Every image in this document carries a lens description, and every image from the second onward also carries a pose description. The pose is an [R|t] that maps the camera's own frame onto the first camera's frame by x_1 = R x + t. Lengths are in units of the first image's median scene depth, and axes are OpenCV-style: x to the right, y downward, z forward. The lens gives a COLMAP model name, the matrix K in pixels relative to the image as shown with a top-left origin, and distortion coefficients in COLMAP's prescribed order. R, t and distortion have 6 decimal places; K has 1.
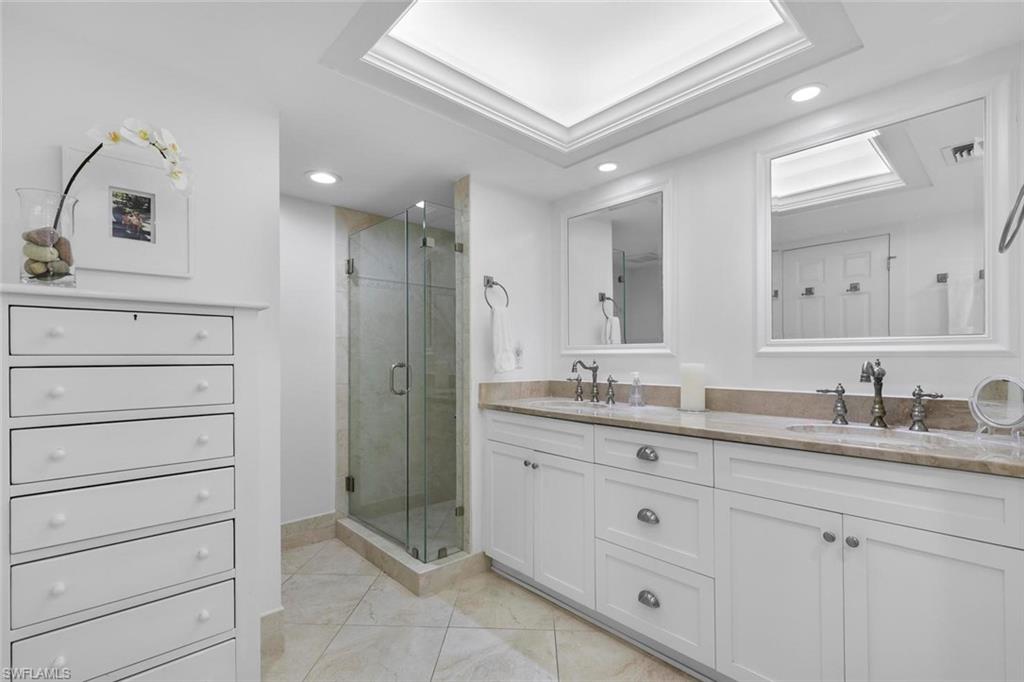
lens RADIAL K [[457.9, 0, 509.5], [0, 457.9, 350.7], [0, 0, 1]] dist [-0.000148, -0.000150]
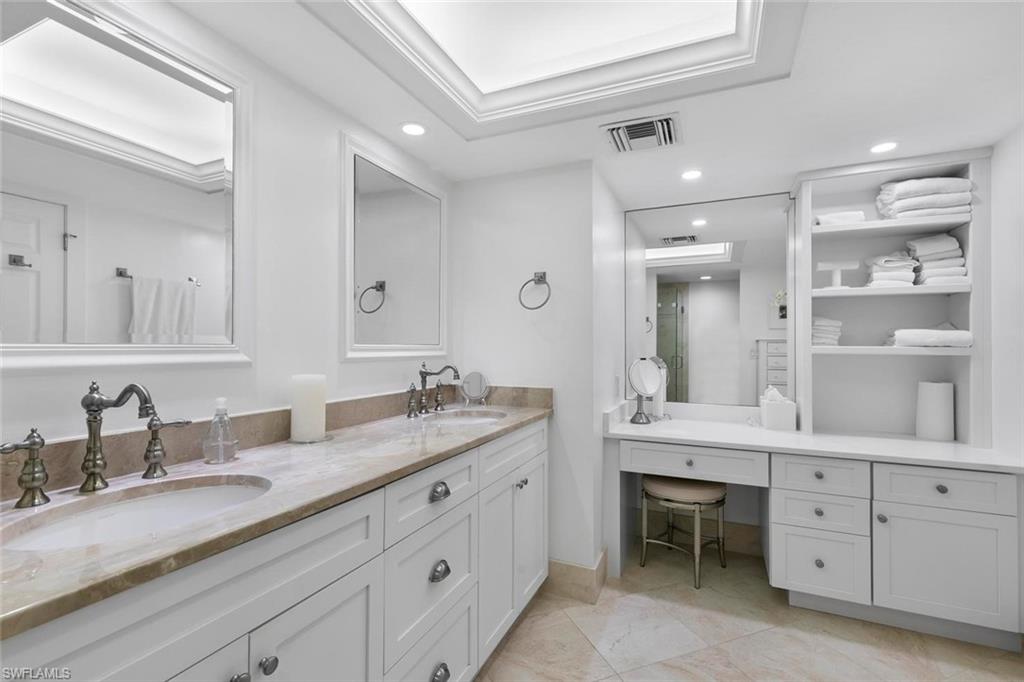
lens RADIAL K [[457.9, 0, 509.5], [0, 457.9, 350.7], [0, 0, 1]] dist [-0.000148, -0.000150]
pose [[-0.396599, -0.003077, 0.917987, -0.351369], [-0.013478, 0.999906, -0.002471, -0.011037], [-0.917893, -0.013353, -0.396604, 0.918704]]
